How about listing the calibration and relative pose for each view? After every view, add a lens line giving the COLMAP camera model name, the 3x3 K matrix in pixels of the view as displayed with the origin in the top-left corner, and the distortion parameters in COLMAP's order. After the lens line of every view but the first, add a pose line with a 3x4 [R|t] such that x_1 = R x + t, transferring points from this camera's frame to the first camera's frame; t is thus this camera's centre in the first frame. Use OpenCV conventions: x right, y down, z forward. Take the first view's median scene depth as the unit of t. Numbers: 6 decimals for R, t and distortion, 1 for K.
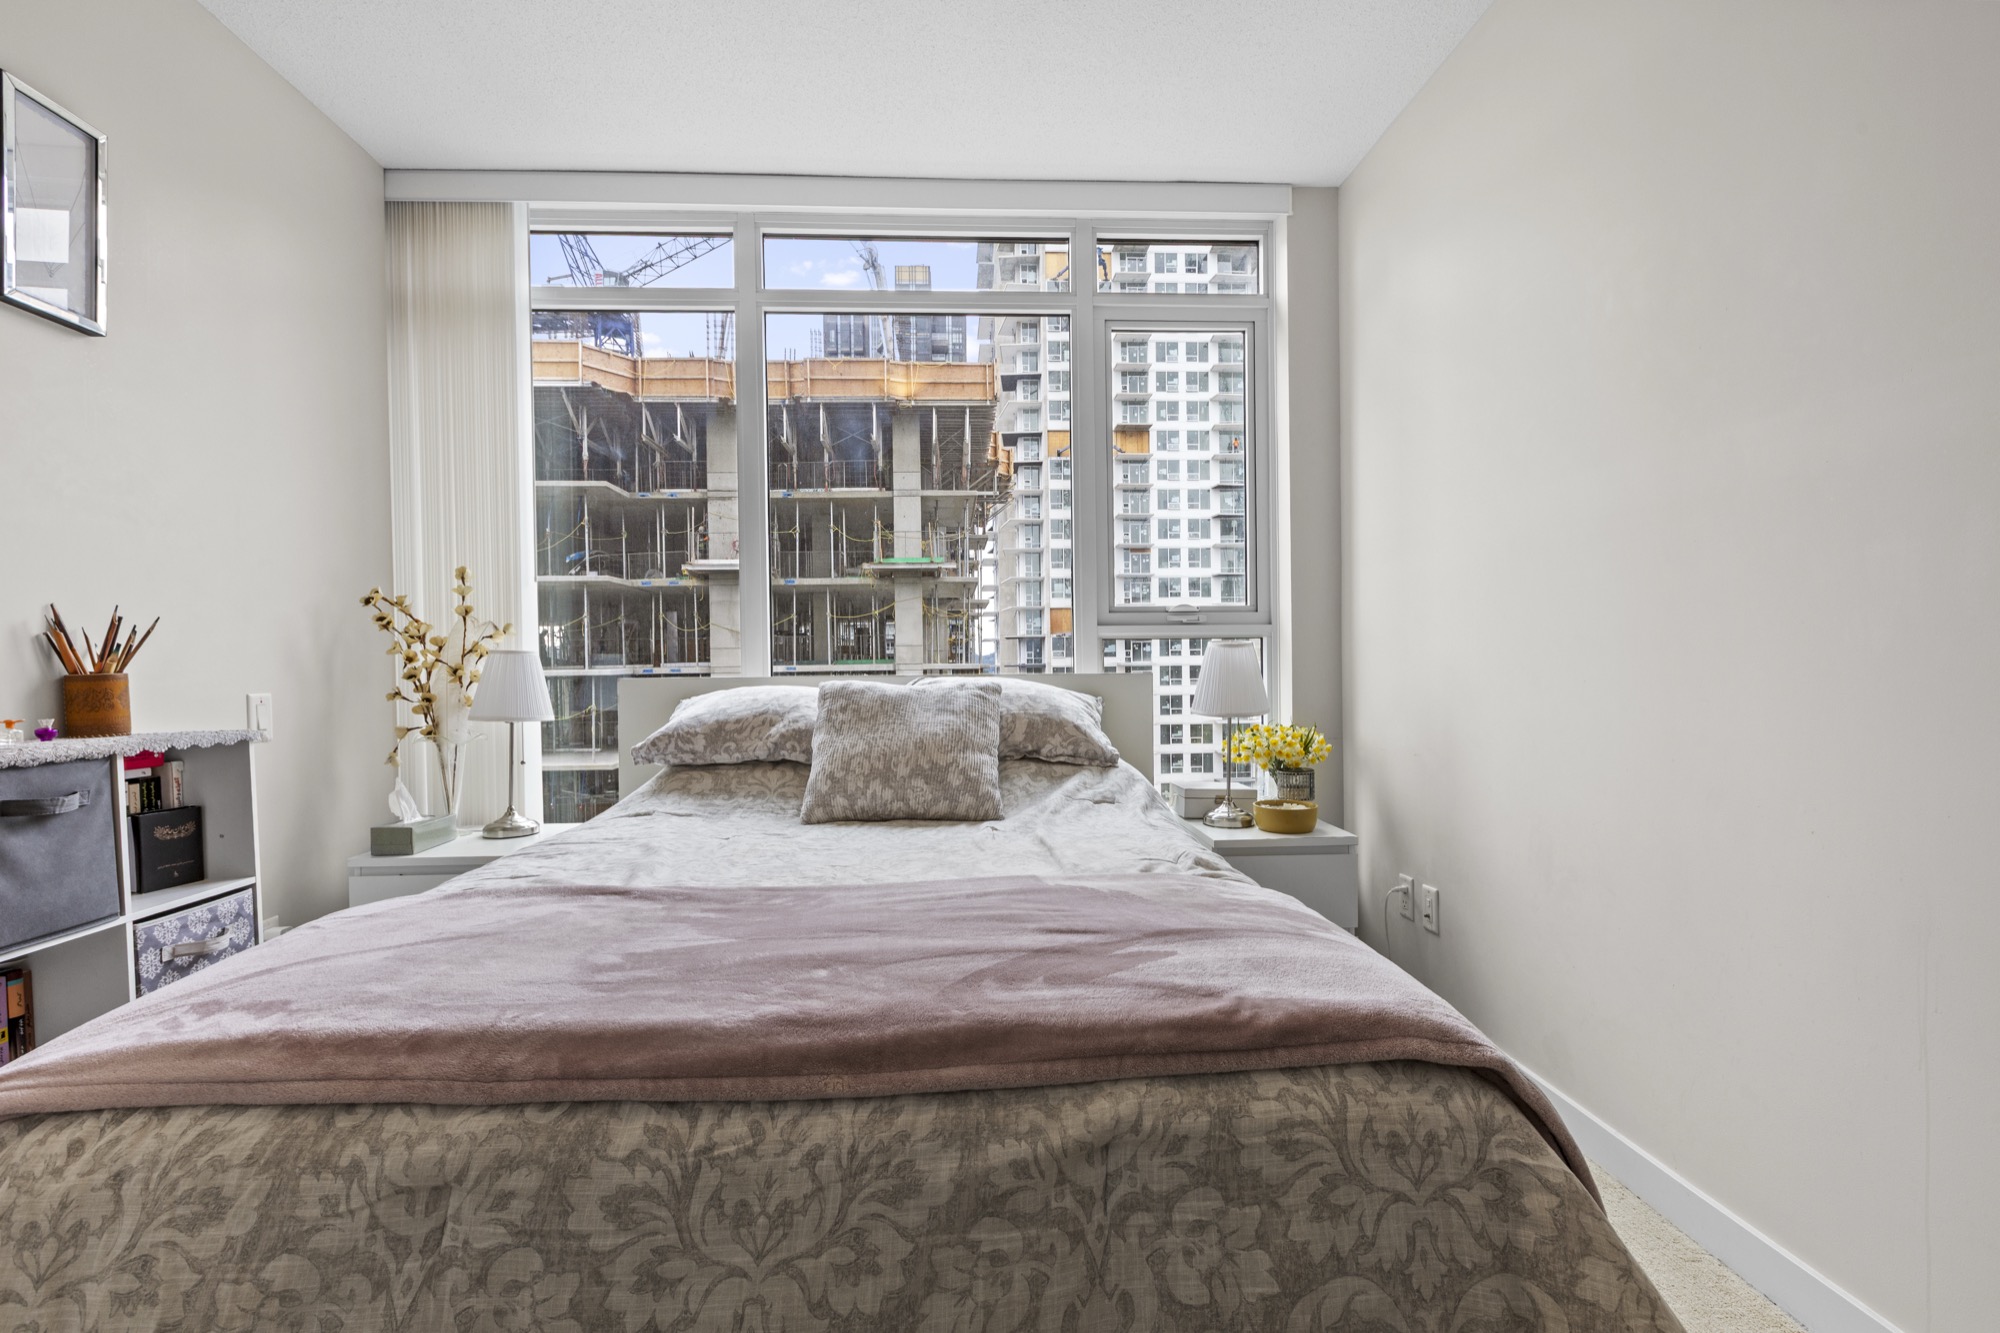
lens RADIAL K [[905.9, 0, 998.2], [0, 905.9, 664.3], [0, 0, 1]] dist [0.002577, -0.000396]
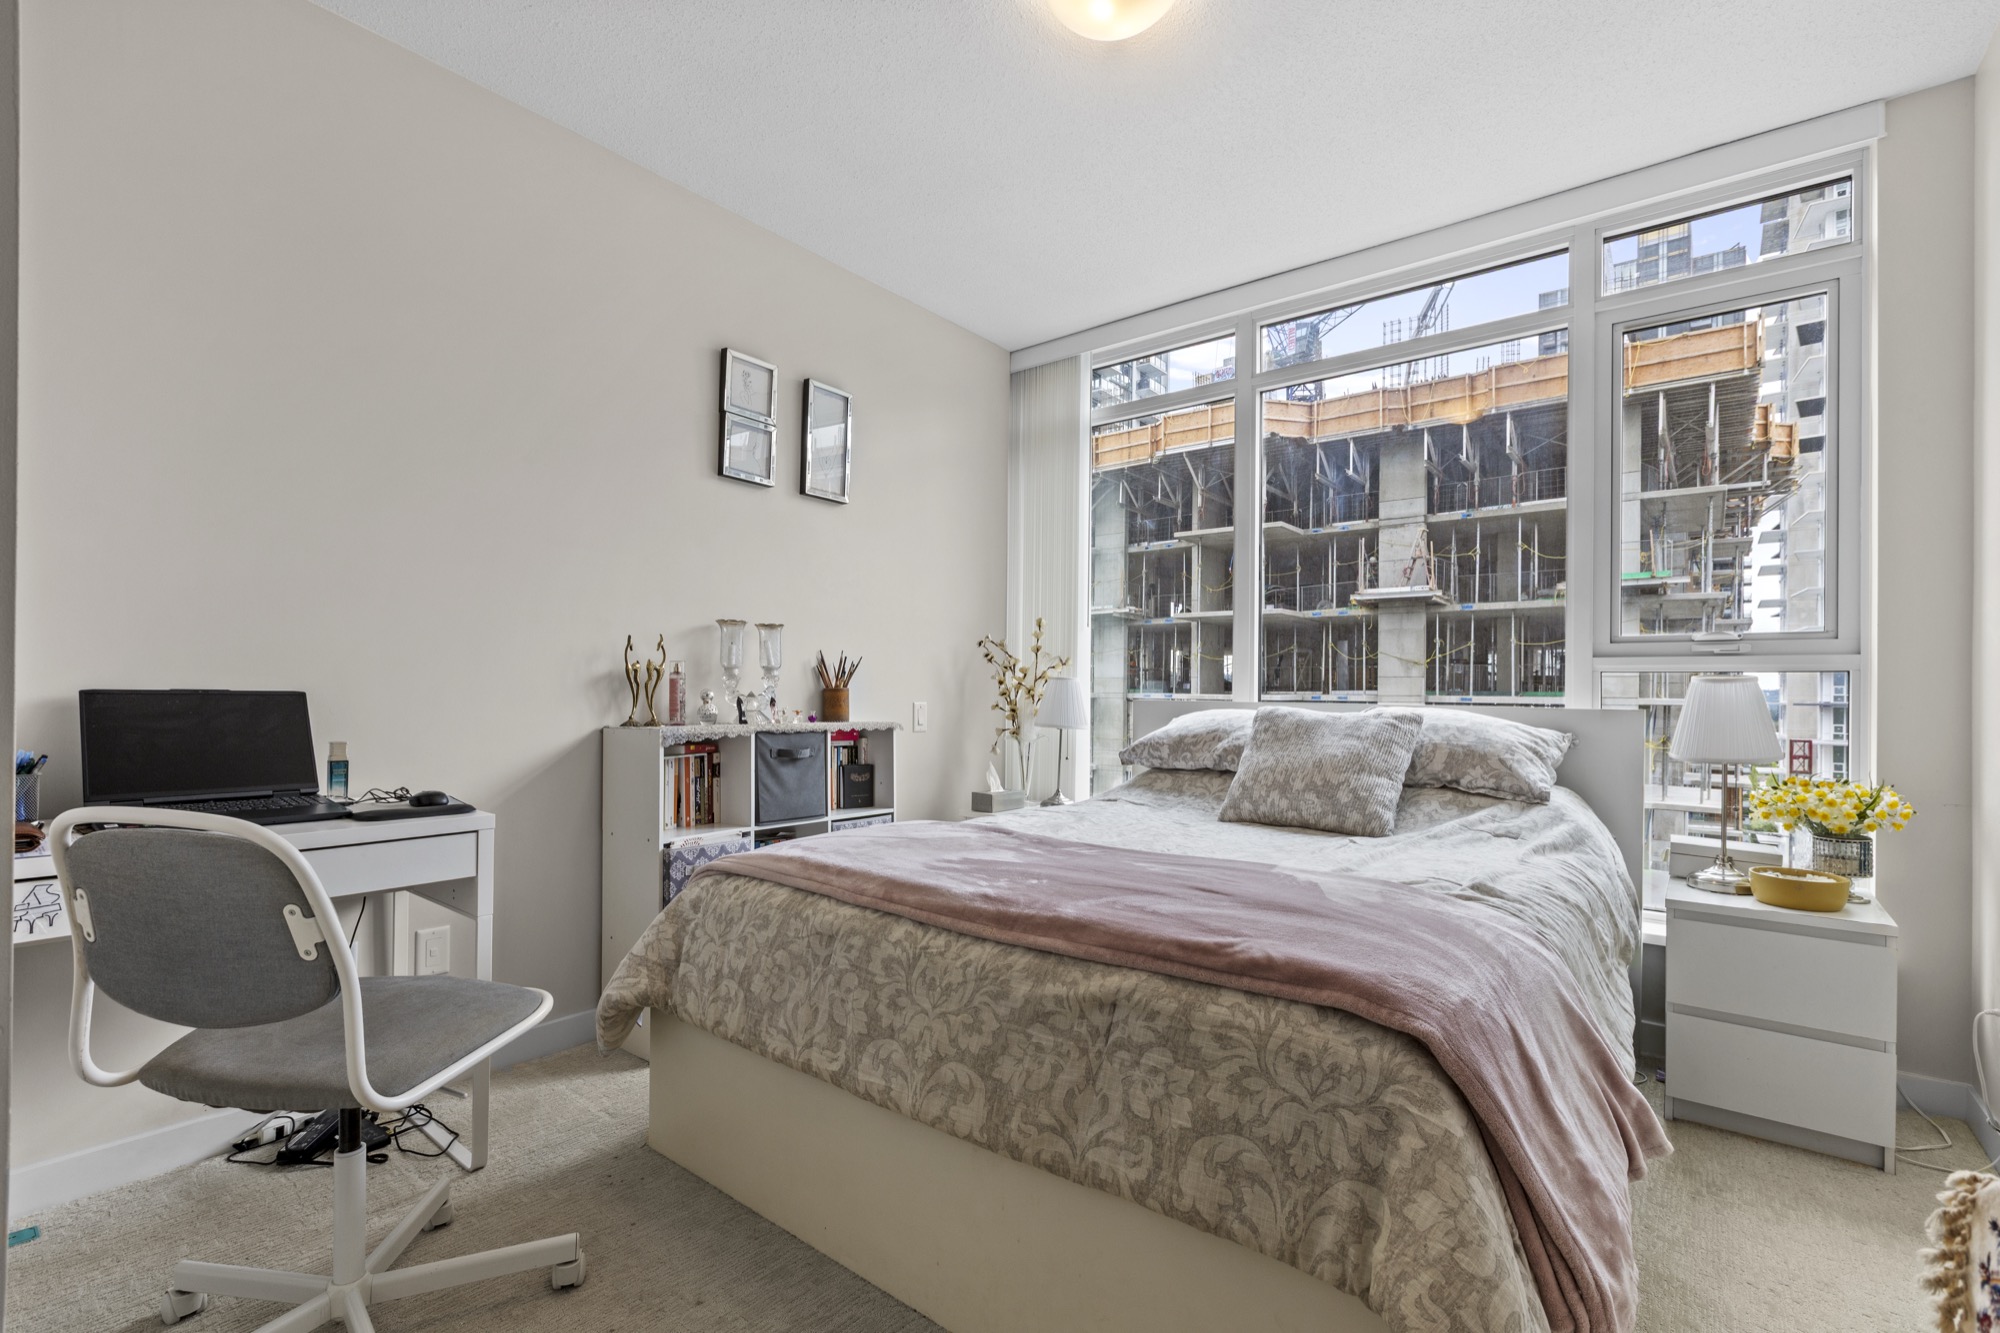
lens RADIAL K [[866.5, 0, 1000.0], [0, 866.5, 666.5], [0, 0, 1]] dist [0.002064, 0.000262]
pose [[0.755172, 0.002090, -0.655523, 0.878087], [-0.021013, 0.999558, -0.021021, -0.006254], [0.655190, 0.029649, 0.754882, -0.236001]]
